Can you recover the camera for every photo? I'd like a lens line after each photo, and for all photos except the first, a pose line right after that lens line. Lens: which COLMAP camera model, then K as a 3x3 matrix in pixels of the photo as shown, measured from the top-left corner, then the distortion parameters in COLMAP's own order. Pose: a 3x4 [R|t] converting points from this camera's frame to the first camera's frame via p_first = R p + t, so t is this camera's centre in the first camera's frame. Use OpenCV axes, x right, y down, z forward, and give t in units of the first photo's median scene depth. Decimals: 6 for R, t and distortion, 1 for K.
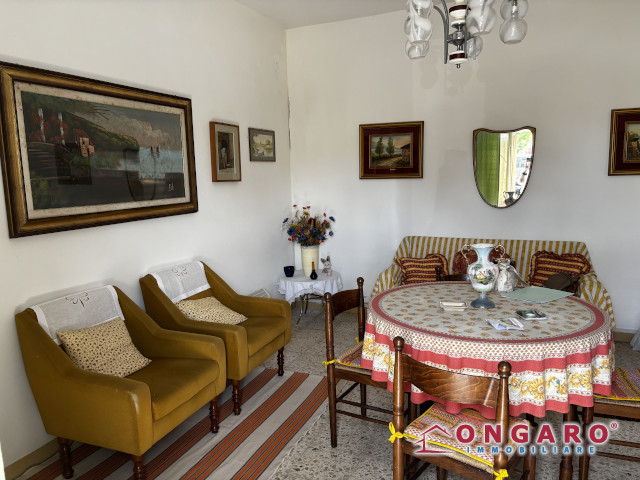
lens RADIAL K [[482.5, 0, 322.5], [0, 482.5, 241.6], [0, 0, 1]] dist [0.053618, -0.075318]
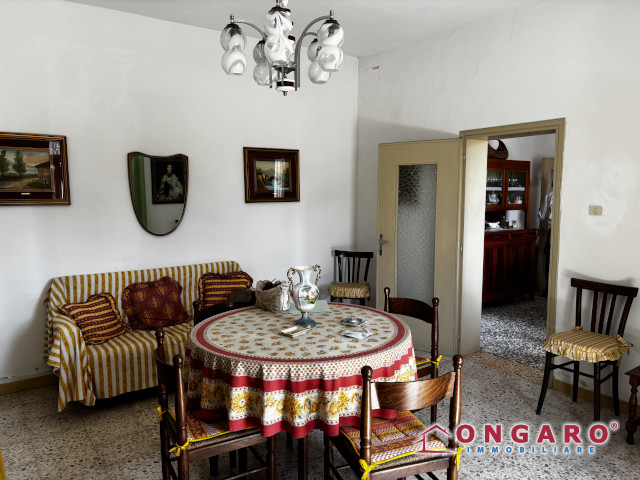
lens RADIAL K [[482.5, 0, 322.5], [0, 482.5, 241.6], [0, 0, 1]] dist [0.053618, -0.075318]
pose [[0.511122, -0.069771, 0.856671, -0.308776], [0.113669, 0.993432, 0.013090, -0.033776], [-0.851958, 0.090687, 0.515696, 0.232594]]
